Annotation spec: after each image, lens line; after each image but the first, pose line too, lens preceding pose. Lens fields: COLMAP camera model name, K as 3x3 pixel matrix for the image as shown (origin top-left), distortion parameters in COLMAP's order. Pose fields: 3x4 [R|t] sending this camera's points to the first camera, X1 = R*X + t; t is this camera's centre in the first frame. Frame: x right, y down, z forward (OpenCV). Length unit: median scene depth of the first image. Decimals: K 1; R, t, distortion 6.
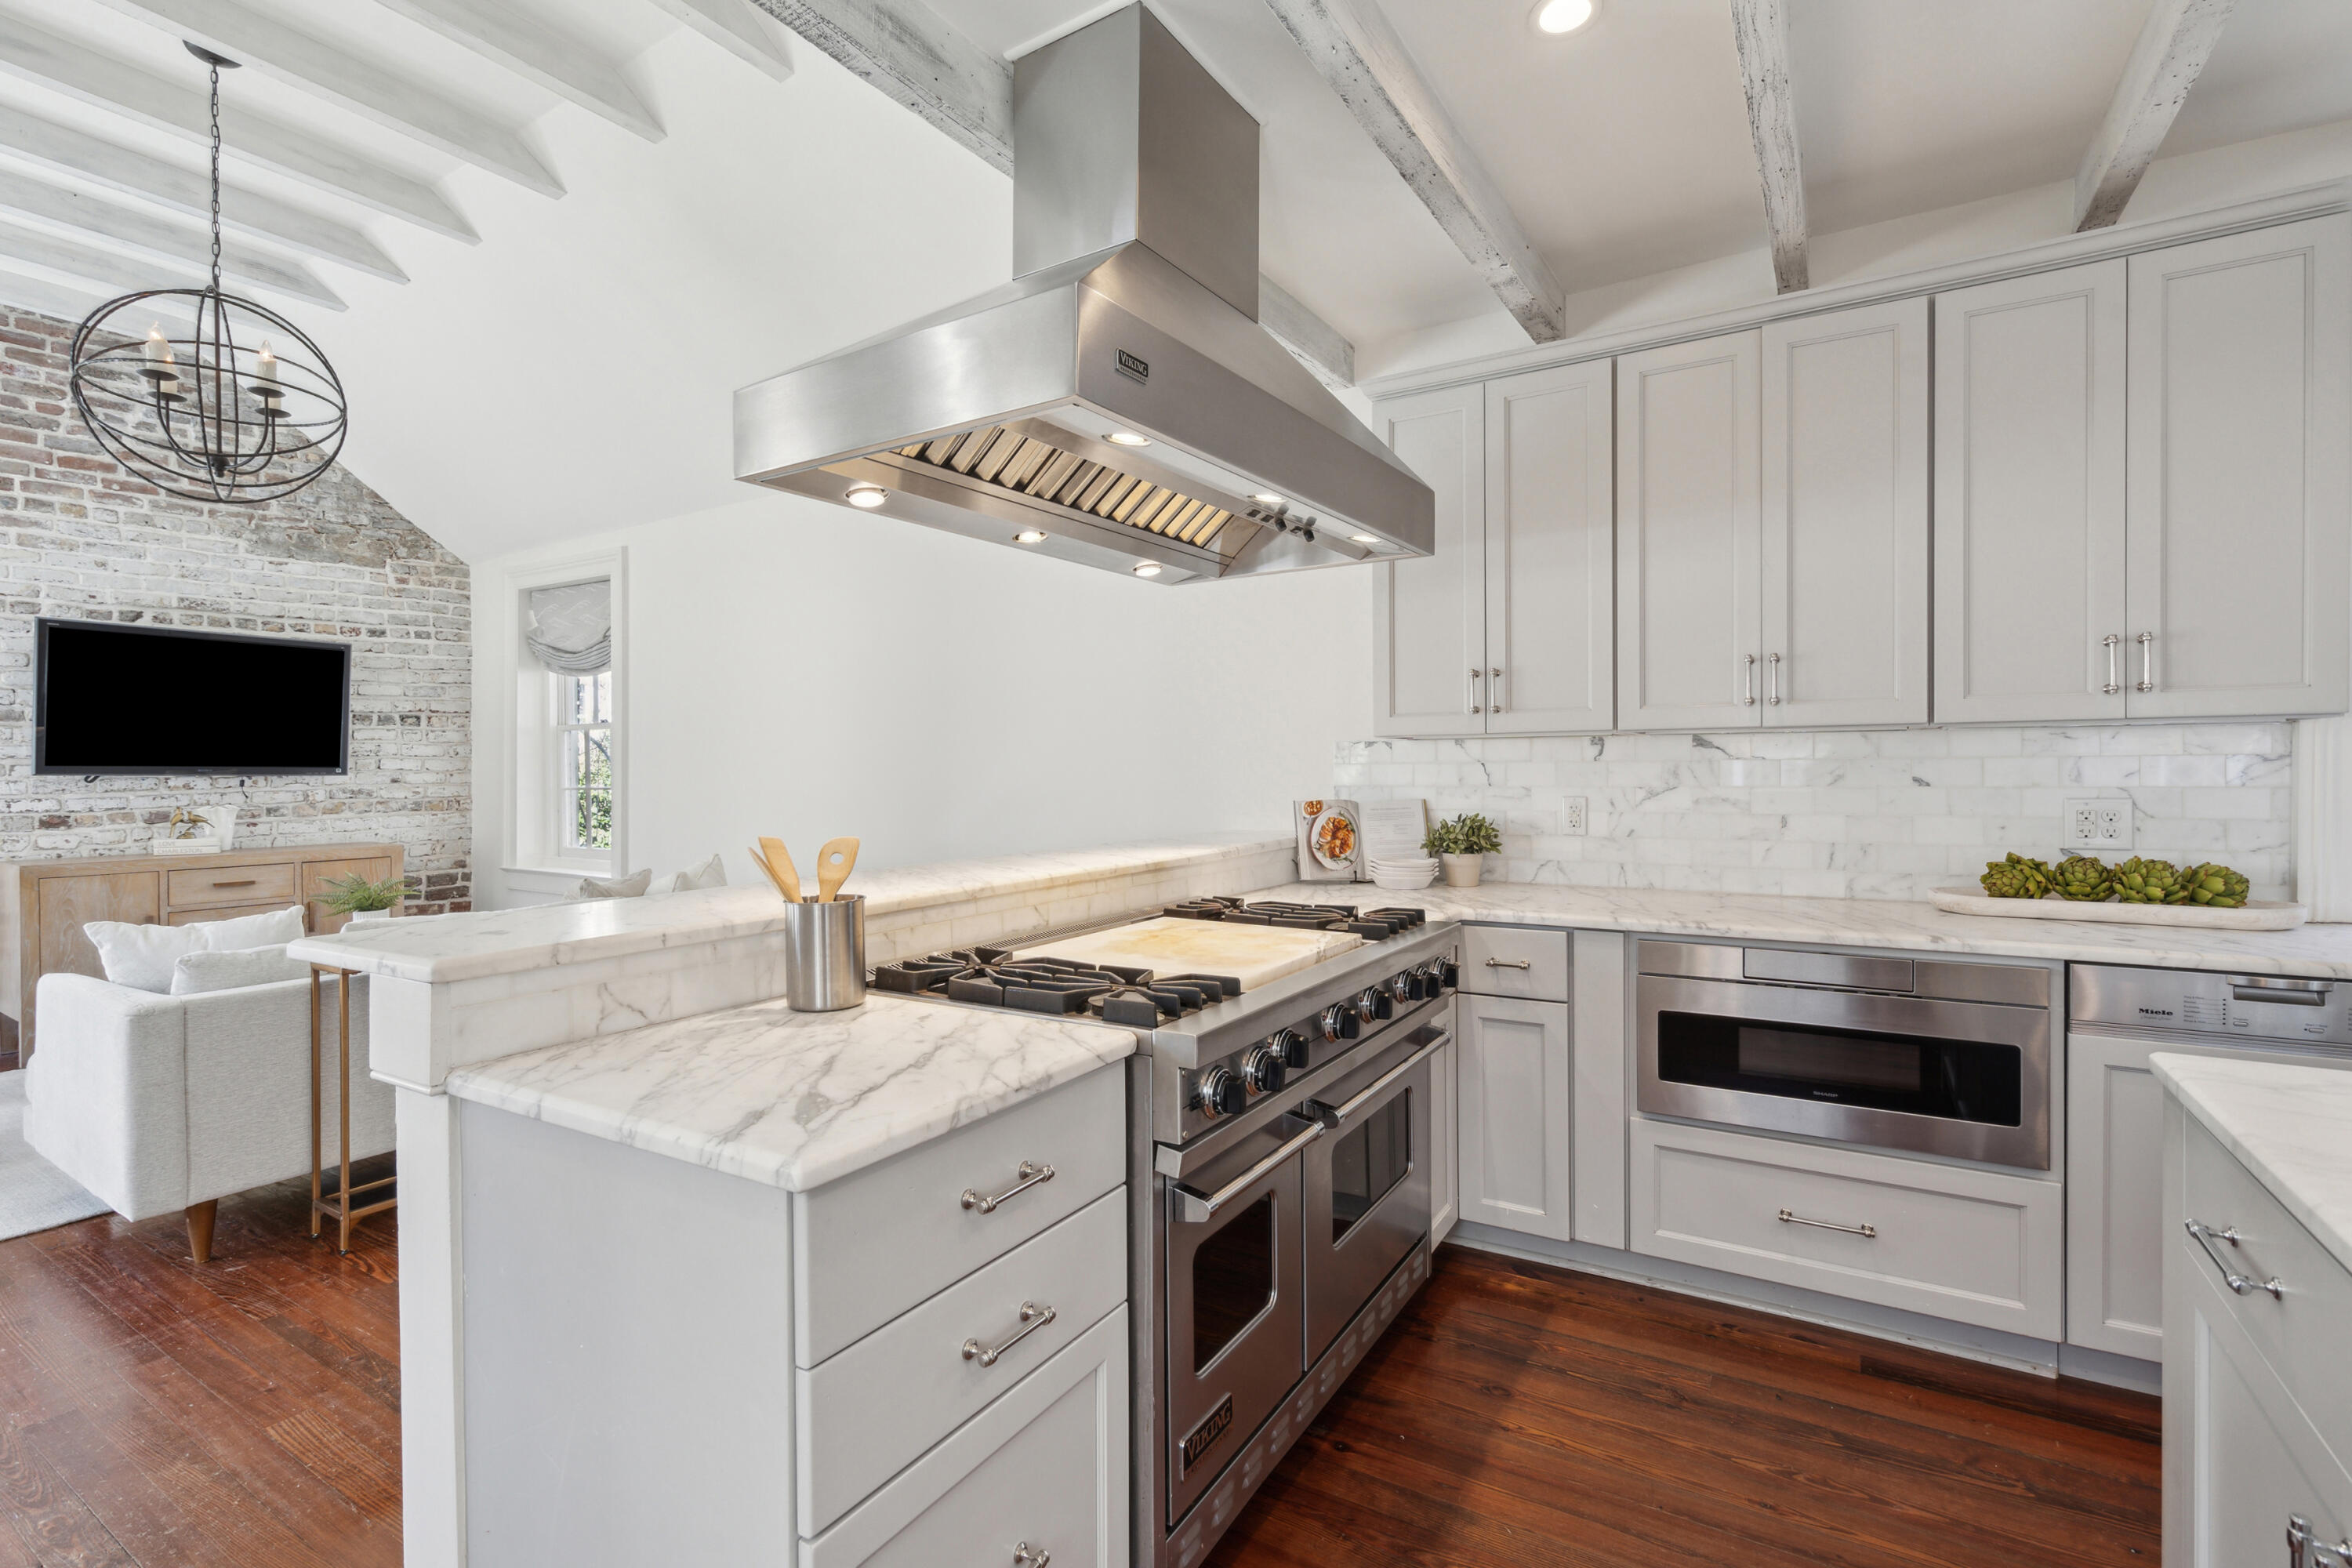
lens RADIAL K [[1068.8, 0, 1152.4], [0, 1068.8, 767.9], [0, 0, 1]] dist [-0.002955, 0.000913]
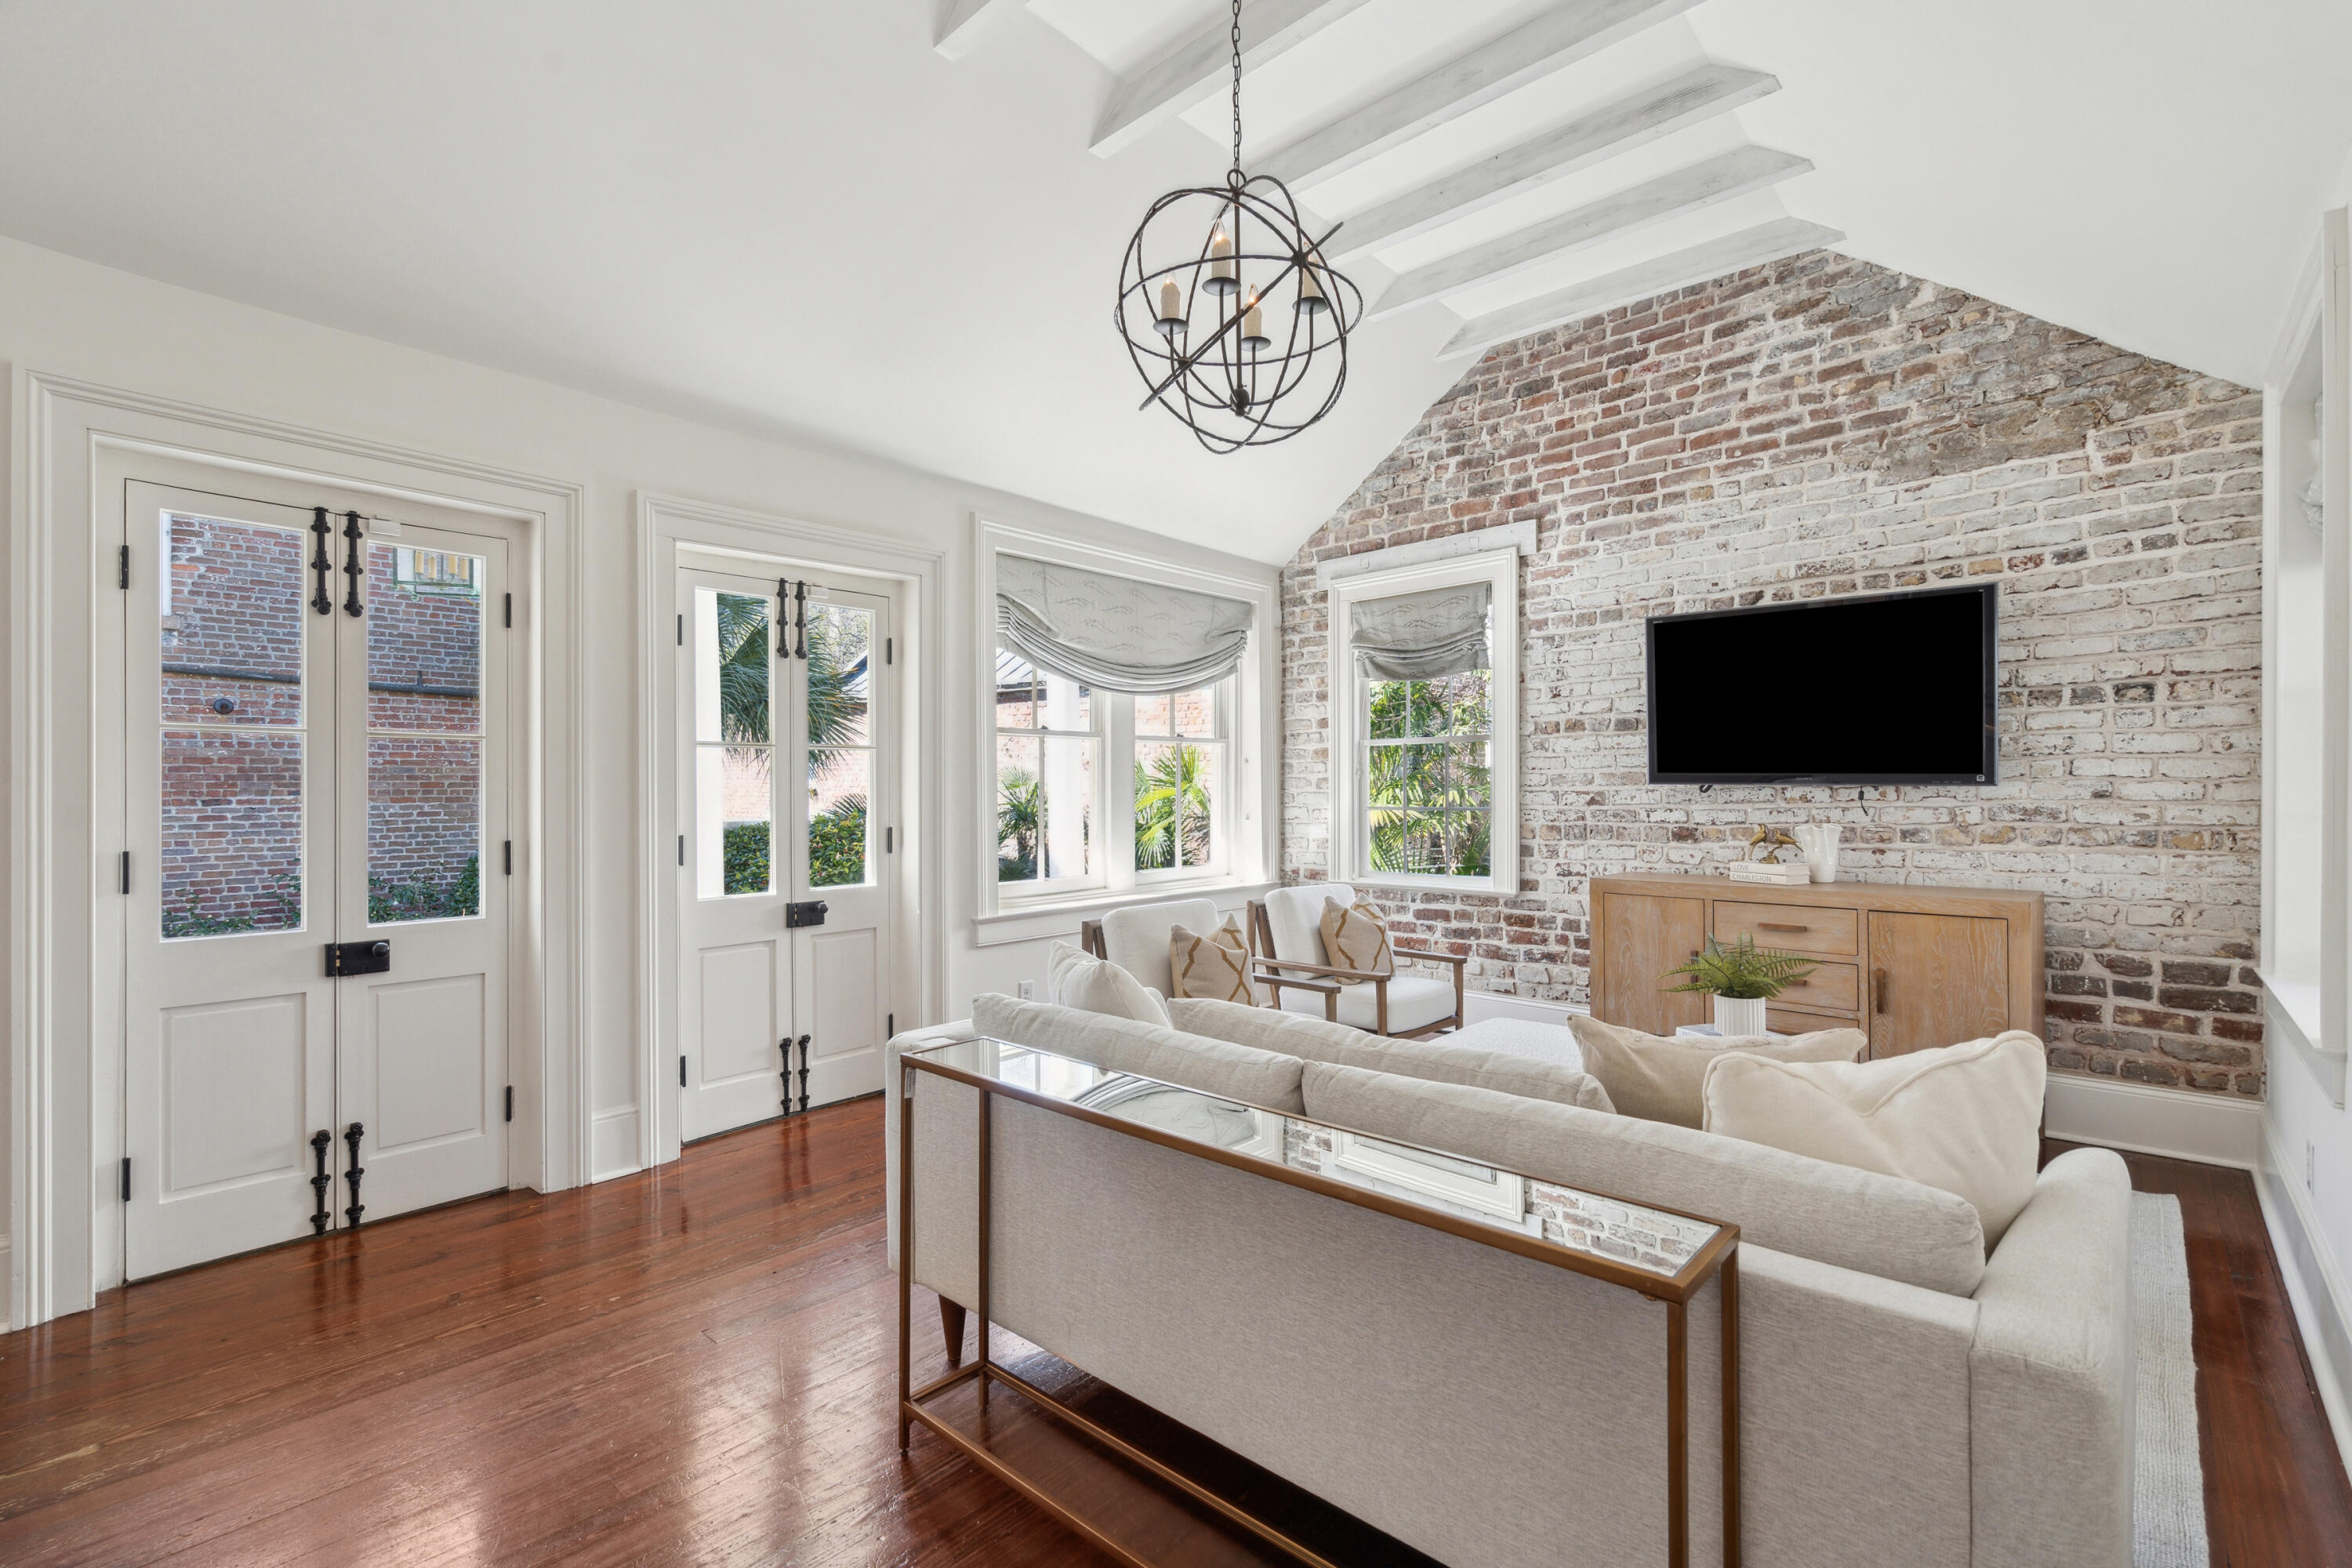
lens RADIAL K [[1068.8, 0, 1148.9], [0, 1068.8, 787.6], [0, 0, 1]] dist [-0.002955, 0.000913]
pose [[-0.166549, 0.006702, -0.986010, -0.030452], [0.004505, 0.999972, 0.006036, 0.002100], [0.986023, -0.003437, -0.166574, 0.660926]]
